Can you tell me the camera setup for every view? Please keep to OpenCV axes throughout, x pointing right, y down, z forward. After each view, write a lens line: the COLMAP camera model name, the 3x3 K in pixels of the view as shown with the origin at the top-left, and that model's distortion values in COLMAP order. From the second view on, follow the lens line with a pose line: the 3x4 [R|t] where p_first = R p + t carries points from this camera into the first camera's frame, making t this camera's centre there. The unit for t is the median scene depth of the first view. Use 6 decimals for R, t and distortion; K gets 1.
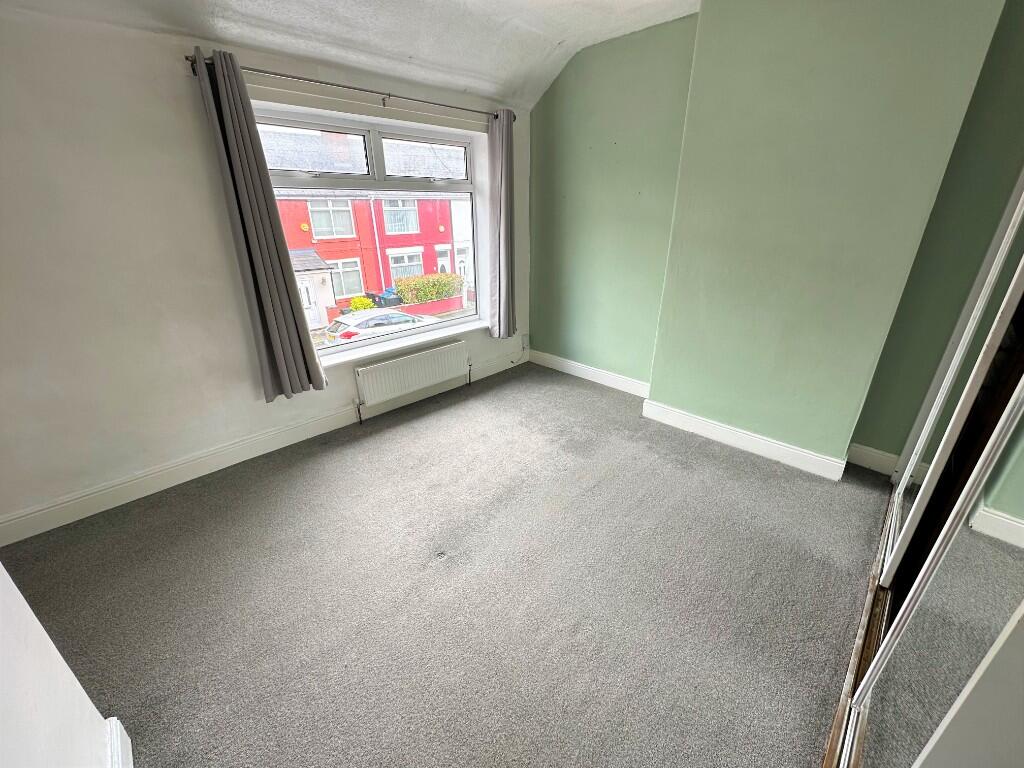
lens RADIAL K [[407.6, 0, 520.4], [0, 407.6, 384.4], [0, 0, 1]] dist [-0.002508, -0.000713]
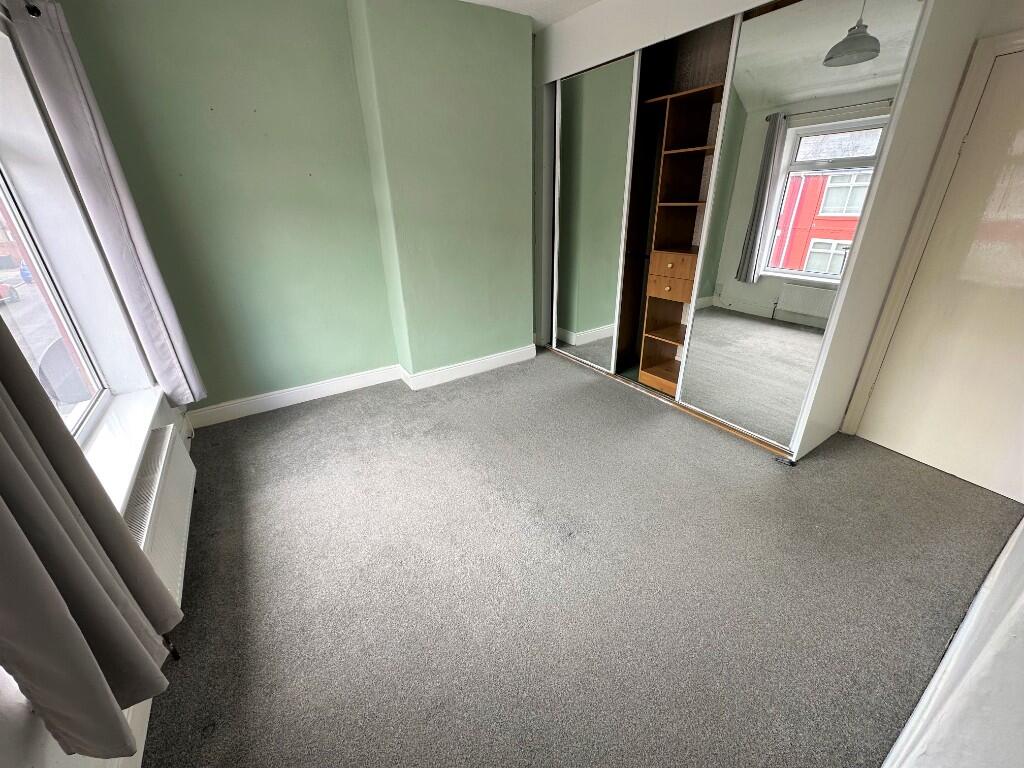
lens RADIAL K [[407.6, 0, 520.4], [0, 407.6, 384.4], [0, 0, 1]] dist [-0.002508, -0.000713]
pose [[0.189287, -0.403681, 0.895104, -0.611384], [0.393502, 0.866369, 0.307508, -0.160146], [-0.899626, 0.294018, 0.322842, 0.424673]]
